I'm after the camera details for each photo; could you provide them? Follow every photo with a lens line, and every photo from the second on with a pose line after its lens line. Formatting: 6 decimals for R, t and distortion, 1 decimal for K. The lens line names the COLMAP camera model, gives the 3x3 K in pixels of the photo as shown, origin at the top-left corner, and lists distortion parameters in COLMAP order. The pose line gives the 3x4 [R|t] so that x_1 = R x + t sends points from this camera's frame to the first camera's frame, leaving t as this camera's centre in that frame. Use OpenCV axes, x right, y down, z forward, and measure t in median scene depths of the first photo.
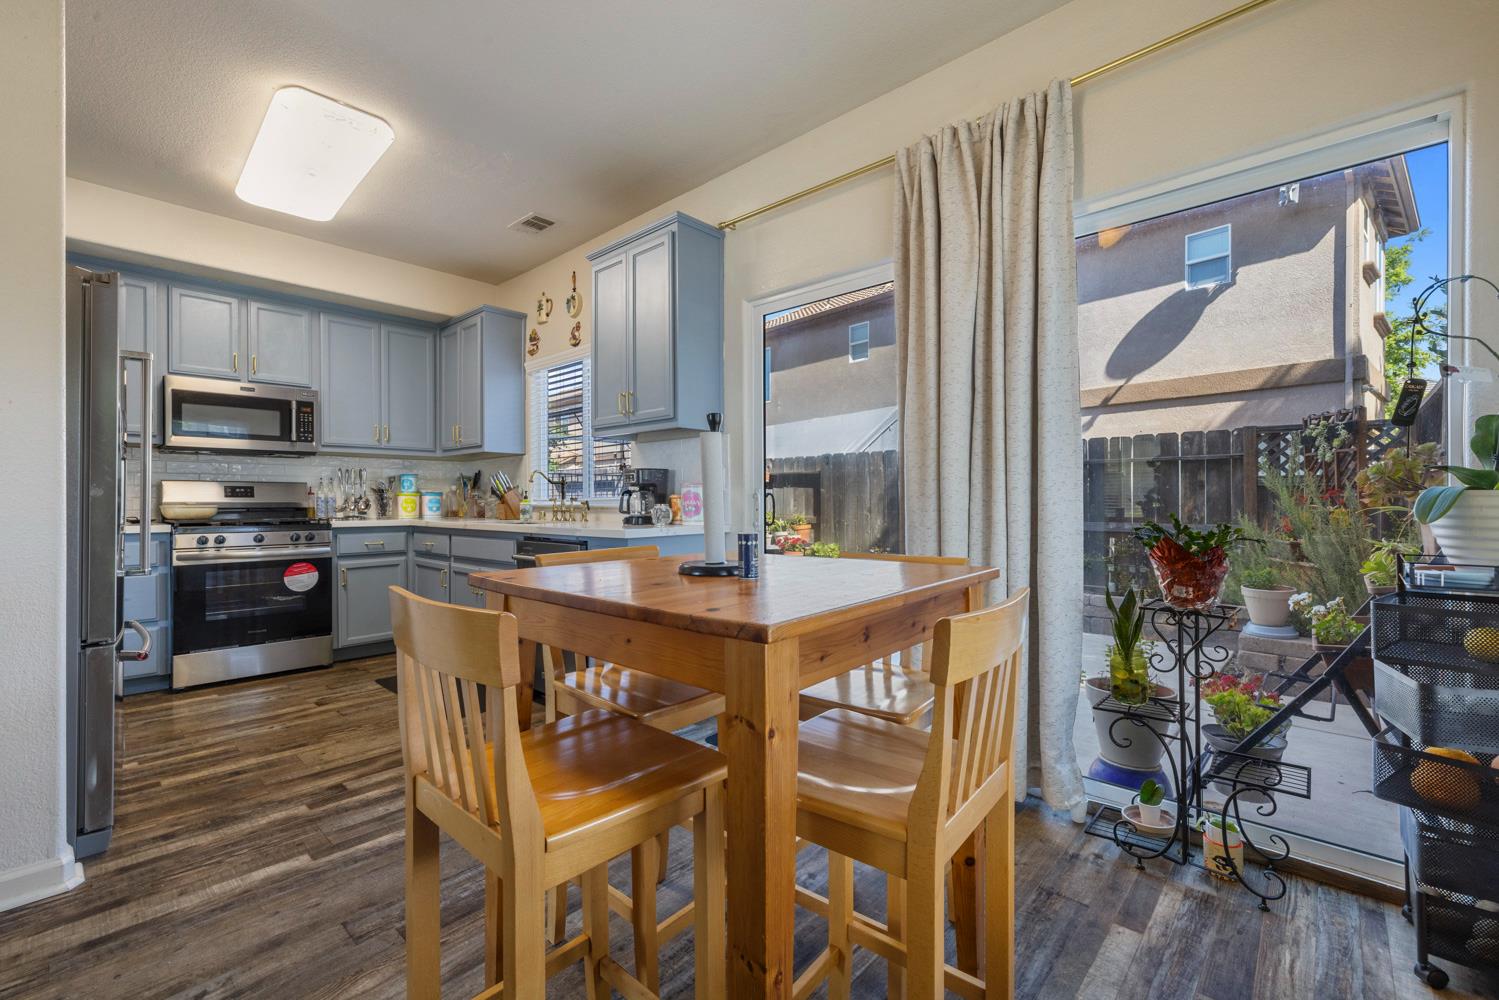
lens RADIAL K [[629.6, 0, 744.2], [0, 629.6, 497.7], [0, 0, 1]] dist [-0.000712, 0.001269]
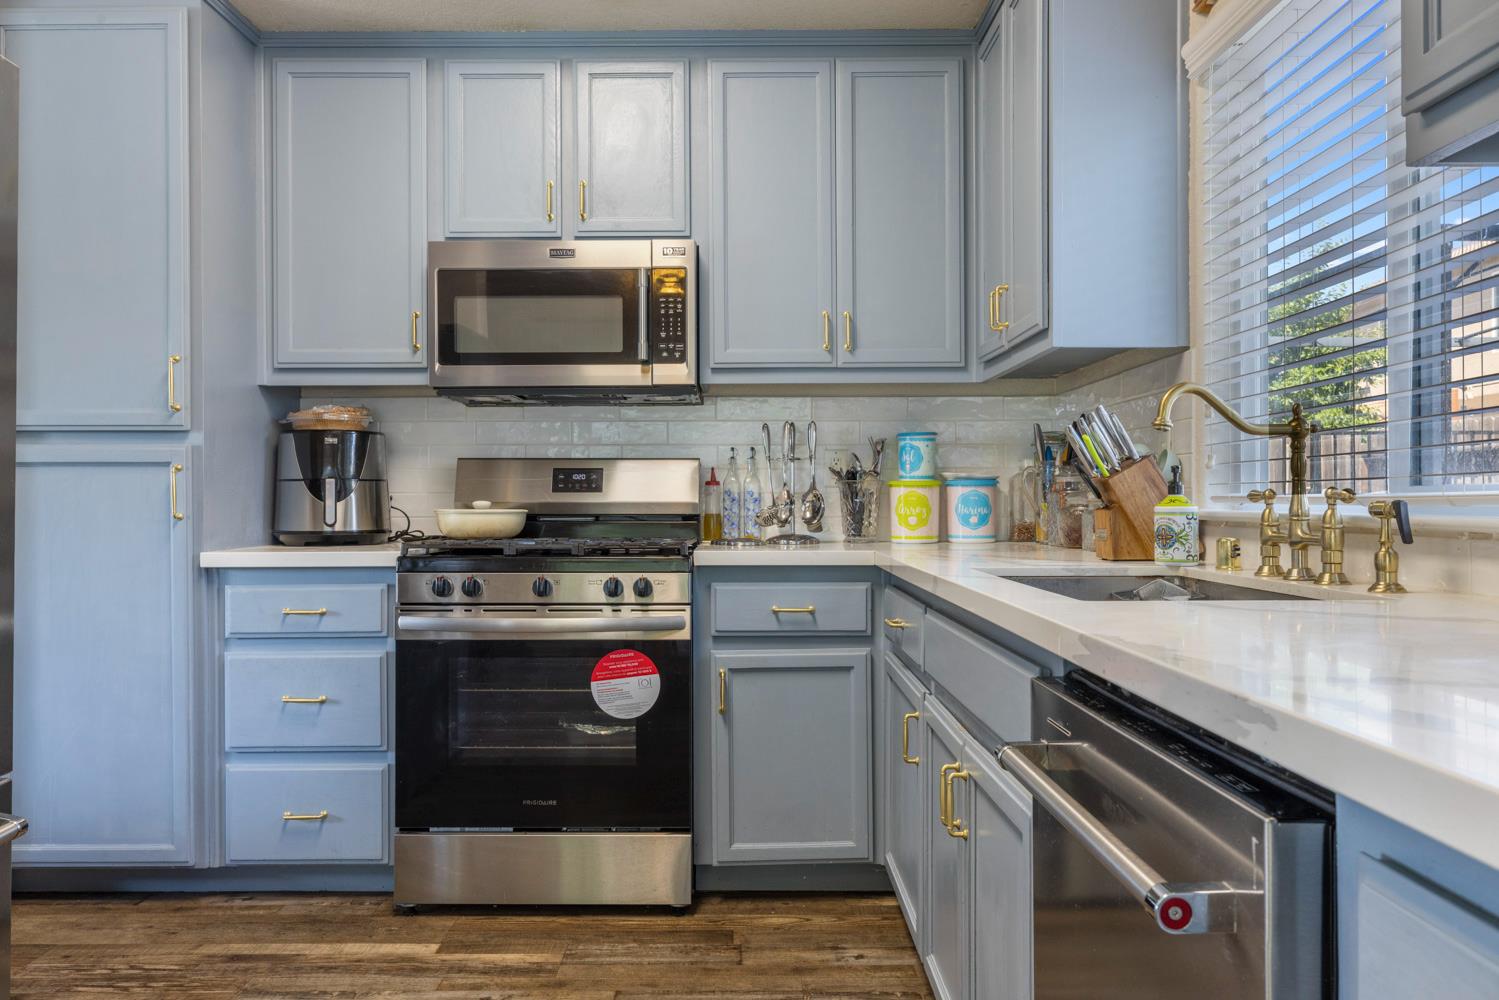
lens RADIAL K [[1097.1, 0, 747.8], [0, 1097.1, 498.0], [0, 0, 1]] dist [0.001404, 0.001246]
pose [[0.682724, -0.000777, -0.730676, -0.108576], [0.004643, 0.999984, 0.003275, 0.001584], [0.730662, -0.005628, 0.682716, 0.500242]]
